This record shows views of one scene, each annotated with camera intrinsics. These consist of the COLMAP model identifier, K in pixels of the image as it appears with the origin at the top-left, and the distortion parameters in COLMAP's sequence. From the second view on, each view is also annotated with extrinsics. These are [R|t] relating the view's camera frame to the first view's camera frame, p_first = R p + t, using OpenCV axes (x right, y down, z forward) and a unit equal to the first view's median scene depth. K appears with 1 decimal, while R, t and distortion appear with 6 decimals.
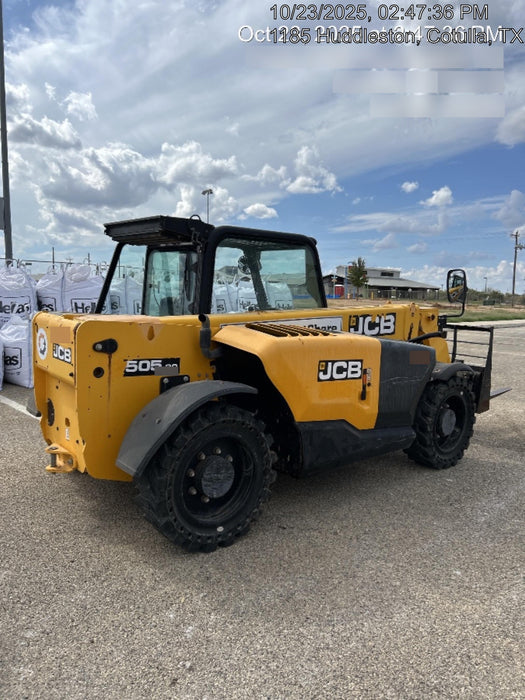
lens RADIAL K [[618.7, 0, 262.5], [0, 618.7, 350.0], [0, 0, 1]] dist [0.011664, -0.003850]
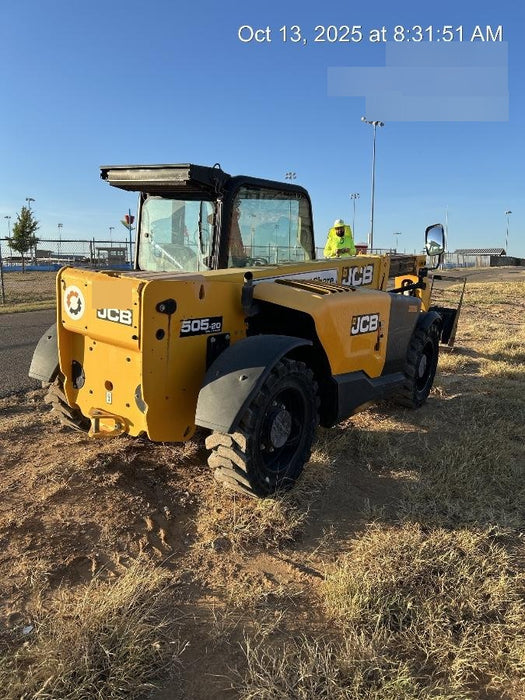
lens RADIAL K [[618.7, 0, 262.5], [0, 618.7, 350.0], [0, 0, 1]] dist [0.011664, -0.003850]
pose [[0.969046, -0.029278, 0.245140, -0.309413], [0.002452, 0.994035, 0.109030, -0.039459], [-0.246870, -0.105054, 0.963337, 0.030670]]
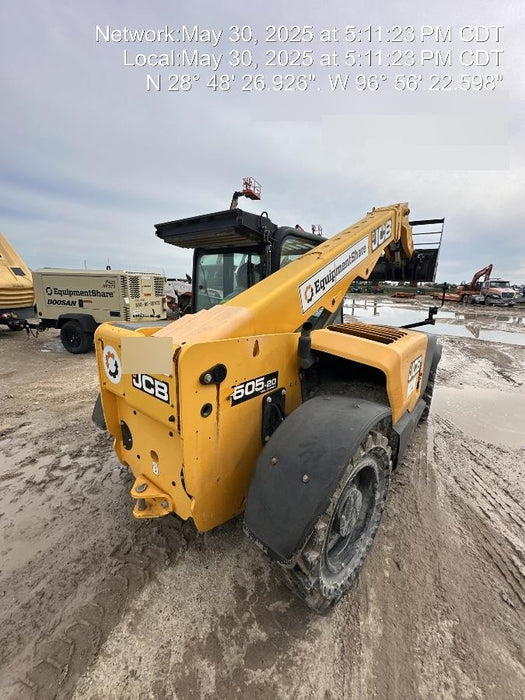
lens RADIAL K [[306.9, 0, 262.5], [0, 306.9, 350.0], [0, 0, 1]] dist [0.000015, -0.000097]
pose [[0.976891, -0.058269, 0.205642, -0.241786], [0.033348, 0.991891, 0.122636, -0.071659], [-0.211121, -0.112944, 0.970913, 0.562295]]
